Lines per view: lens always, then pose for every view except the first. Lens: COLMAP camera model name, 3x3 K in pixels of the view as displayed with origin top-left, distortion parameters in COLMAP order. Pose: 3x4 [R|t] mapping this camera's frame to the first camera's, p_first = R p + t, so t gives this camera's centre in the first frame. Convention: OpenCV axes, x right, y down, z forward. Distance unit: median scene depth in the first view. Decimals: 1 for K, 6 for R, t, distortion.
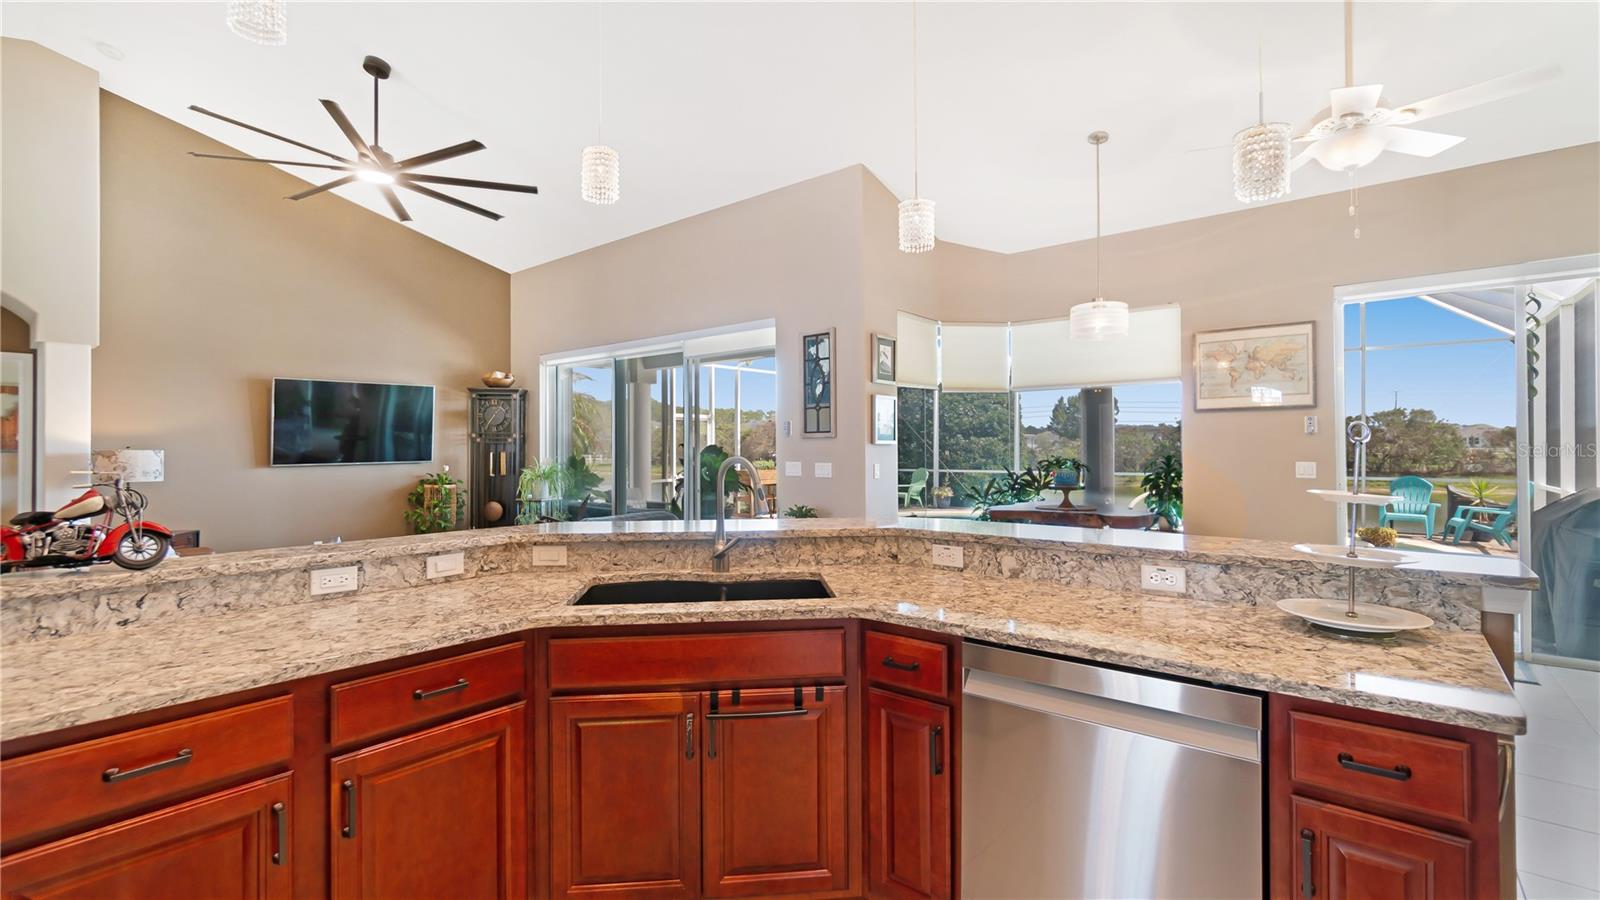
lens RADIAL K [[705.7, 0, 797.4], [0, 705.7, 424.3], [0, 0, 1]] dist [-0.003183, -0.000200]
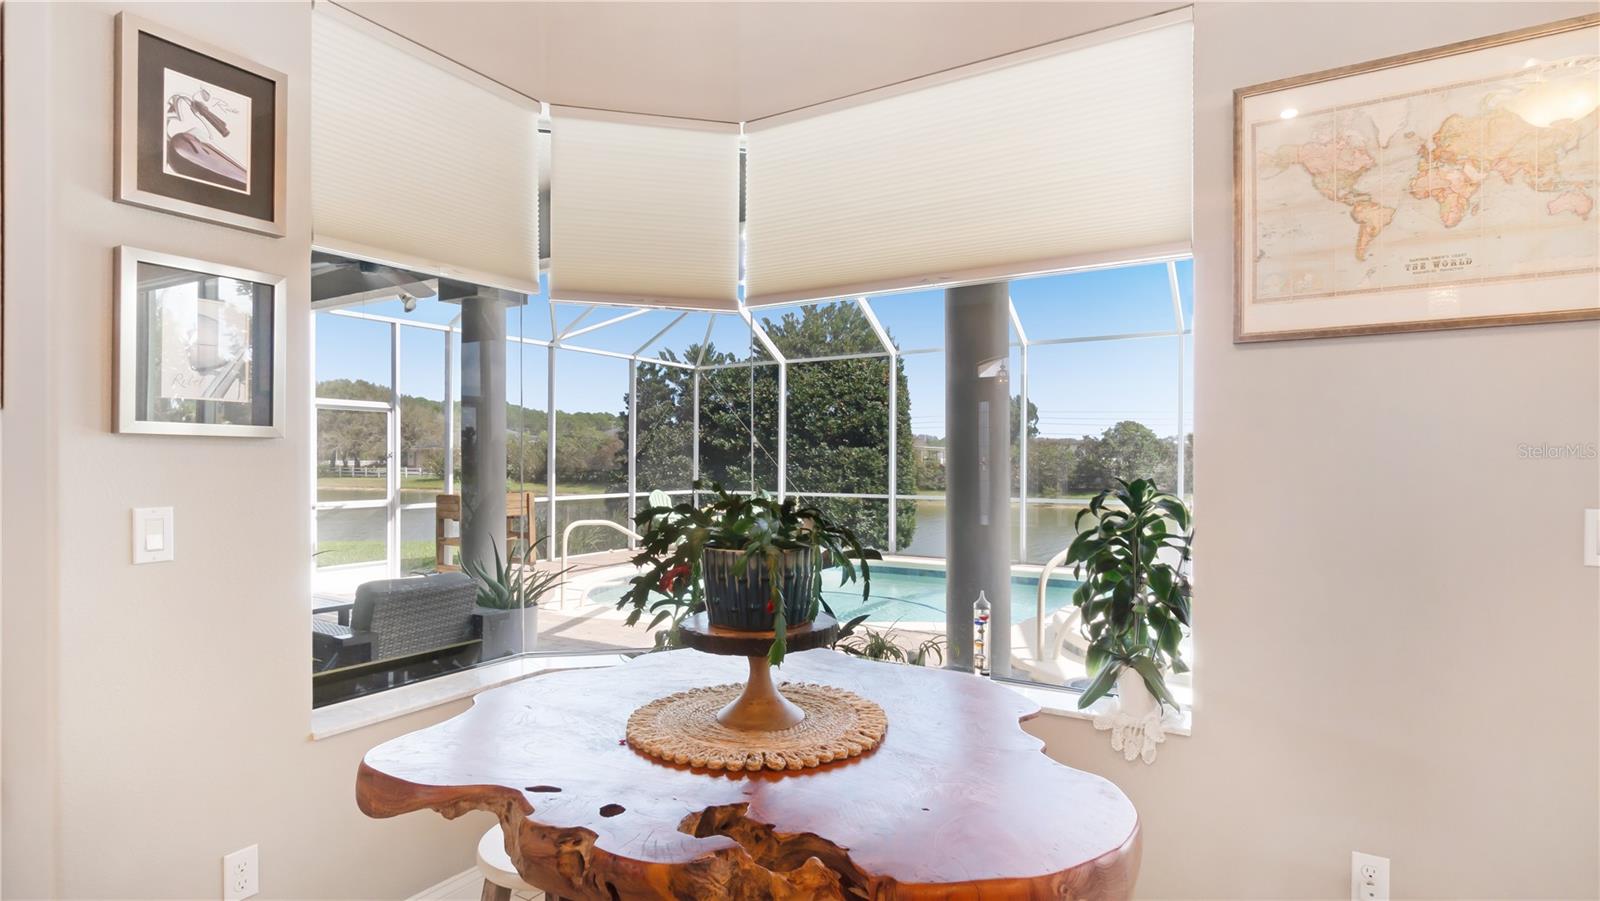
lens RADIAL K [[812.8, 0, 800.0], [0, 812.8, 450.5], [0, 0, 1]] dist [0.003789, 0.000360]
pose [[0.990103, 0.008036, 0.140113, 0.277400], [-0.010796, 0.999762, 0.018944, 0.021483], [-0.139927, -0.020269, 0.989954, 0.576264]]
